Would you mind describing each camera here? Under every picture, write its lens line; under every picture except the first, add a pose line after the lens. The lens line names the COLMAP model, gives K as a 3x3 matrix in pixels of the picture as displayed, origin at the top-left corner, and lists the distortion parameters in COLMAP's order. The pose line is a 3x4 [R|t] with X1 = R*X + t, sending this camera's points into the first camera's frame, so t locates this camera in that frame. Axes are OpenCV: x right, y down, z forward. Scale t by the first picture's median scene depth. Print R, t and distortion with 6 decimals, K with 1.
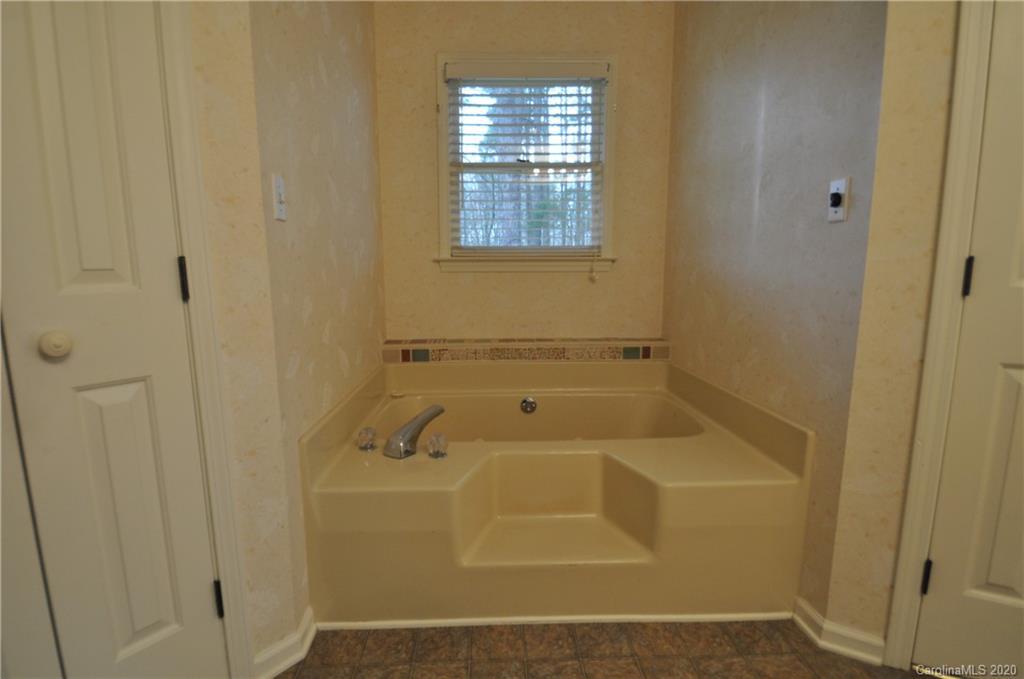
lens RADIAL K [[521.6, 0, 496.7], [0, 521.6, 347.7], [0, 0, 1]] dist [0.001054, -0.018380]
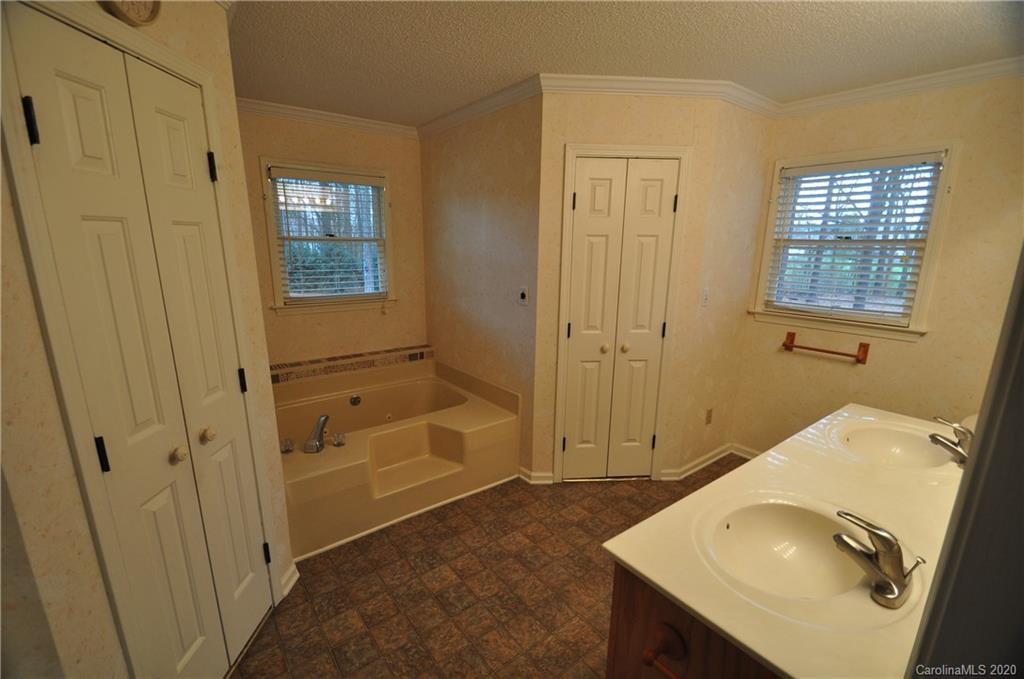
lens RADIAL K [[443.2, 0, 498.6], [0, 443.2, 350.1], [0, 0, 1]] dist [0.014828, -0.019201]
pose [[0.820550, -0.122778, 0.558233, -0.489881], [0.078357, 0.991599, 0.102916, -0.220487], [-0.566179, -0.040706, 0.823277, -0.496539]]
